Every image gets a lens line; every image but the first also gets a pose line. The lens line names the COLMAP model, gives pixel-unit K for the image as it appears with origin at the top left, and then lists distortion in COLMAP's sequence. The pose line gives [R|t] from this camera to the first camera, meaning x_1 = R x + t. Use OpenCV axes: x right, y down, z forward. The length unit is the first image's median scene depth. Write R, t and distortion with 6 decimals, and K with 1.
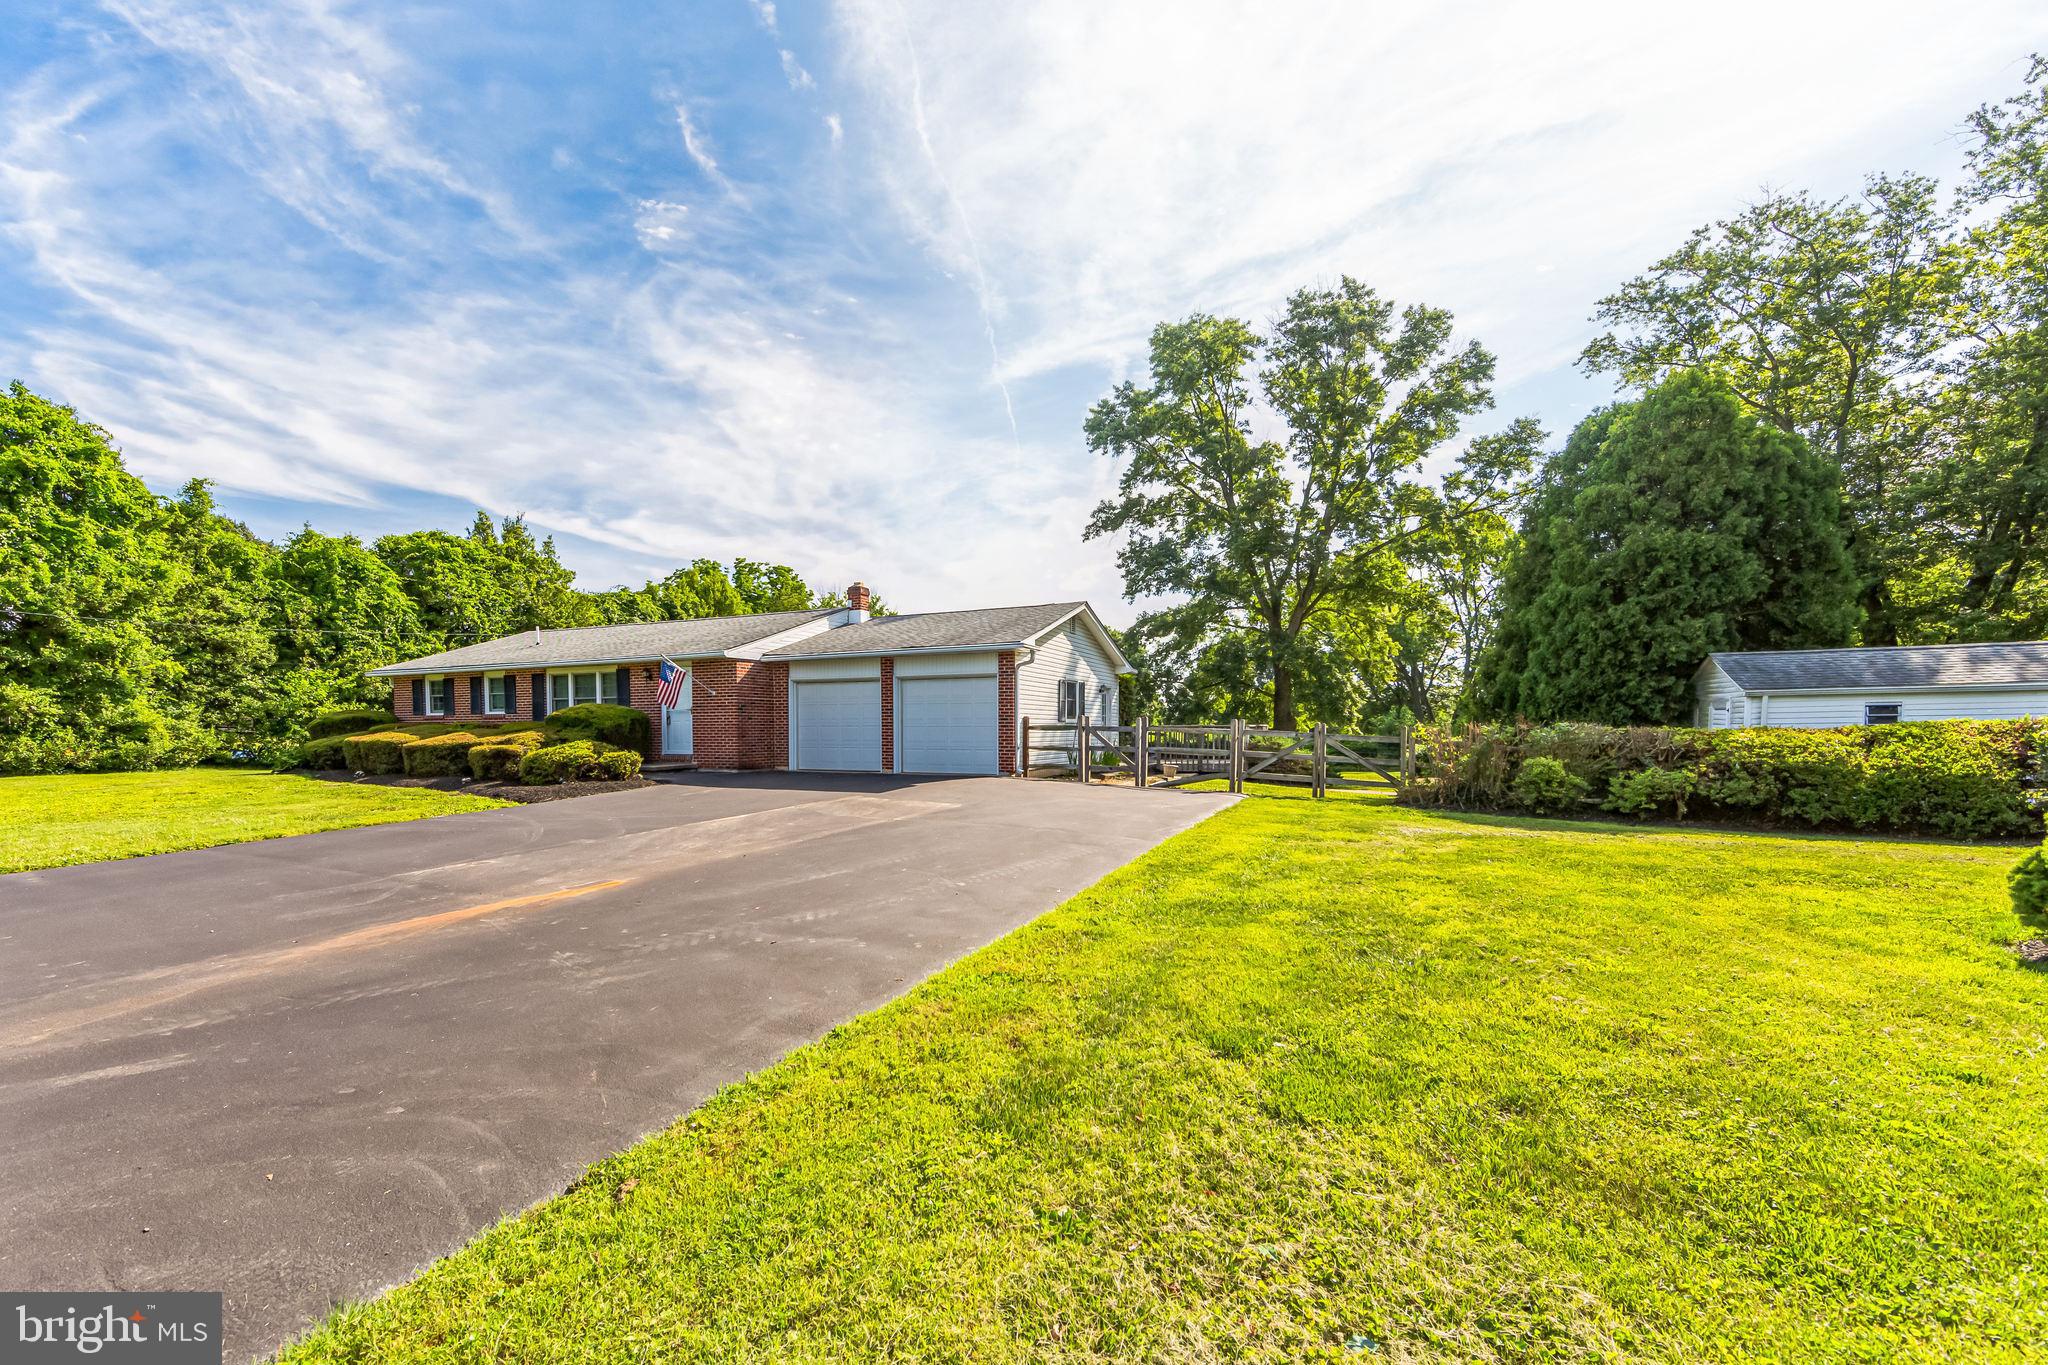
lens RADIAL K [[840.9, 0, 1023.3], [0, 840.9, 759.1], [0, 0, 1]] dist [0.001311, 0.000071]
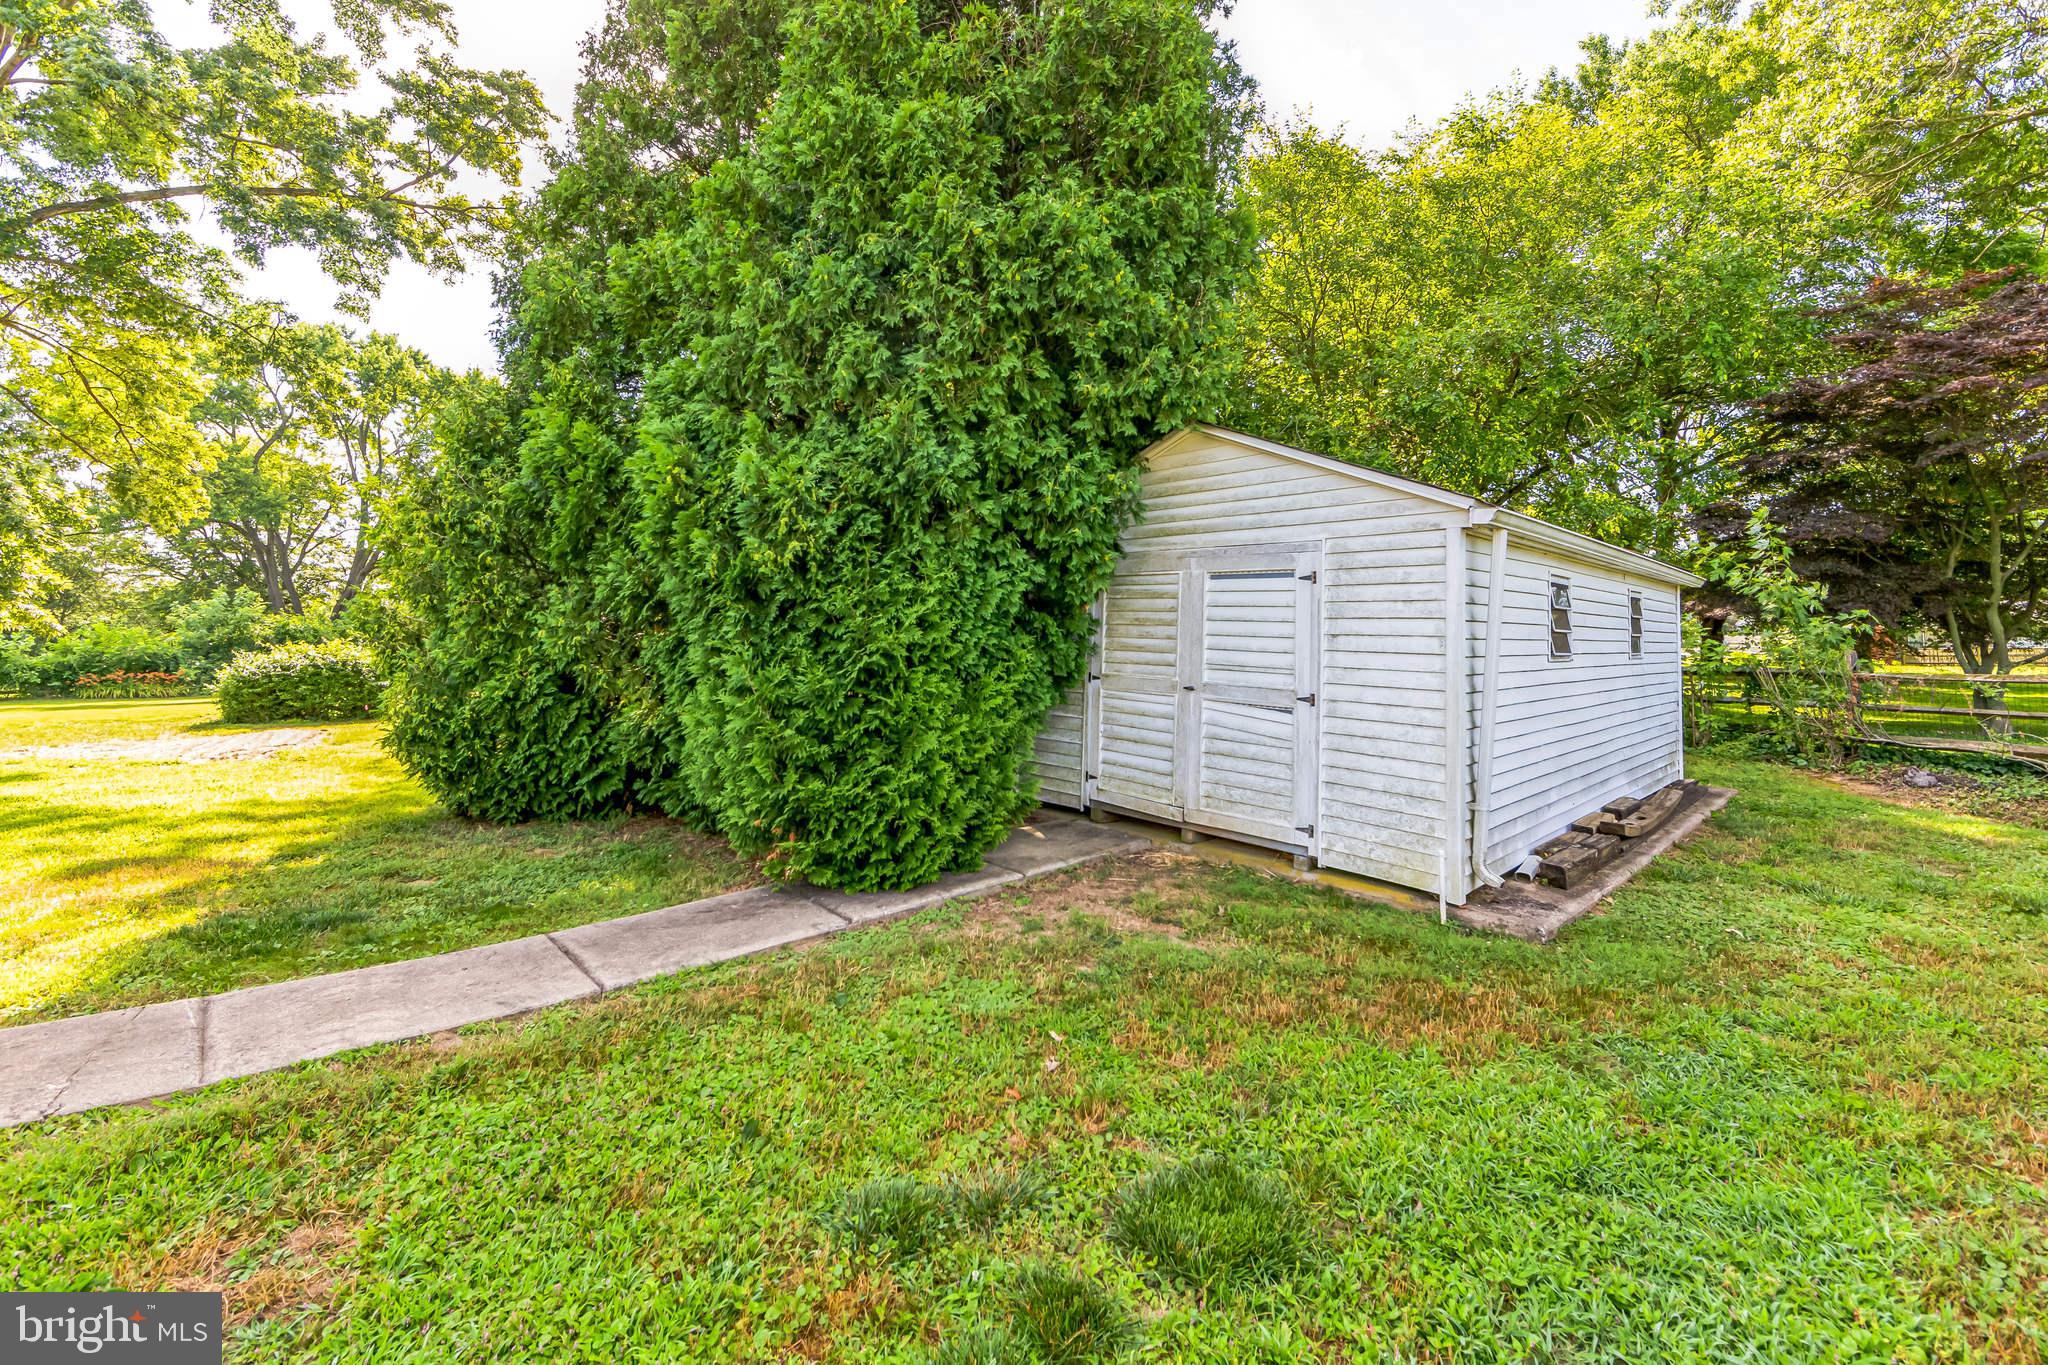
lens RADIAL K [[829.7, 0, 1025.8], [0, 829.7, 588.8], [0, 0, 1]] dist [-0.002563, -0.000436]
pose [[0.390809, 0.072491, 0.917613, 0.258089], [0.008604, 0.996563, -0.082392, -0.014610], [-0.920432, 0.040095, 0.388842, 0.510001]]
